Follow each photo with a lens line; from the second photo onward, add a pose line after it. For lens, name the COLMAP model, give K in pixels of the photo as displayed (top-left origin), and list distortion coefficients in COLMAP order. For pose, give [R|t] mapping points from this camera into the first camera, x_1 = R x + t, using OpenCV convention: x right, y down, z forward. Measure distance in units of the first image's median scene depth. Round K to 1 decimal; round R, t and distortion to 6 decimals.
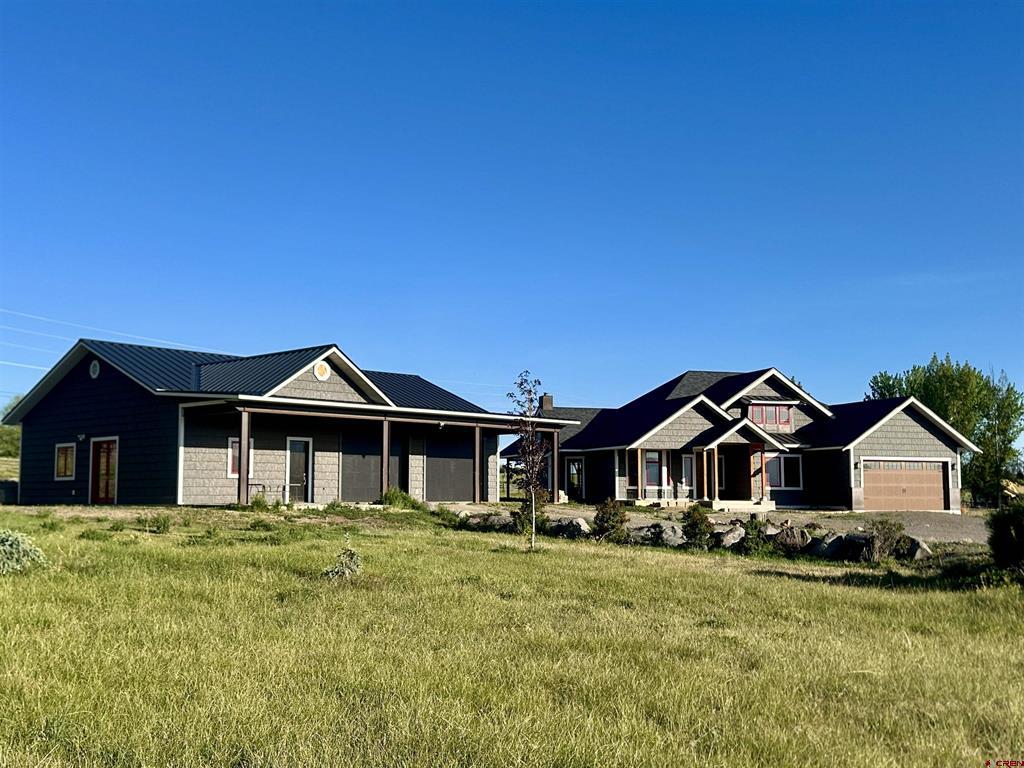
lens RADIAL K [[1241.8, 0, 512.0], [0, 1241.8, 384.0], [0, 0, 1]] dist [0.220025, -0.015119]
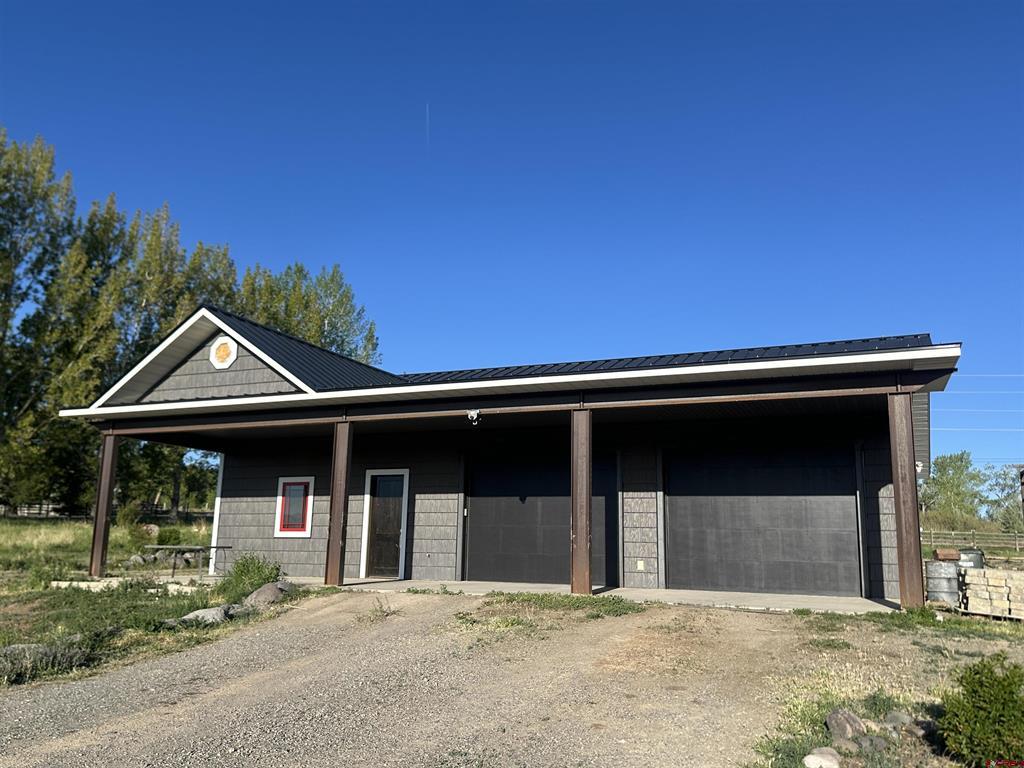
lens RADIAL K [[865.9, 0, 512.0], [0, 865.9, 384.0], [0, 0, 1]] dist [-0.009238, -0.004761]
pose [[0.307709, -0.171888, -0.935826, 0.234281], [0.076933, 0.984821, -0.155591, 0.069148], [0.948365, -0.024119, 0.316262, 0.906338]]
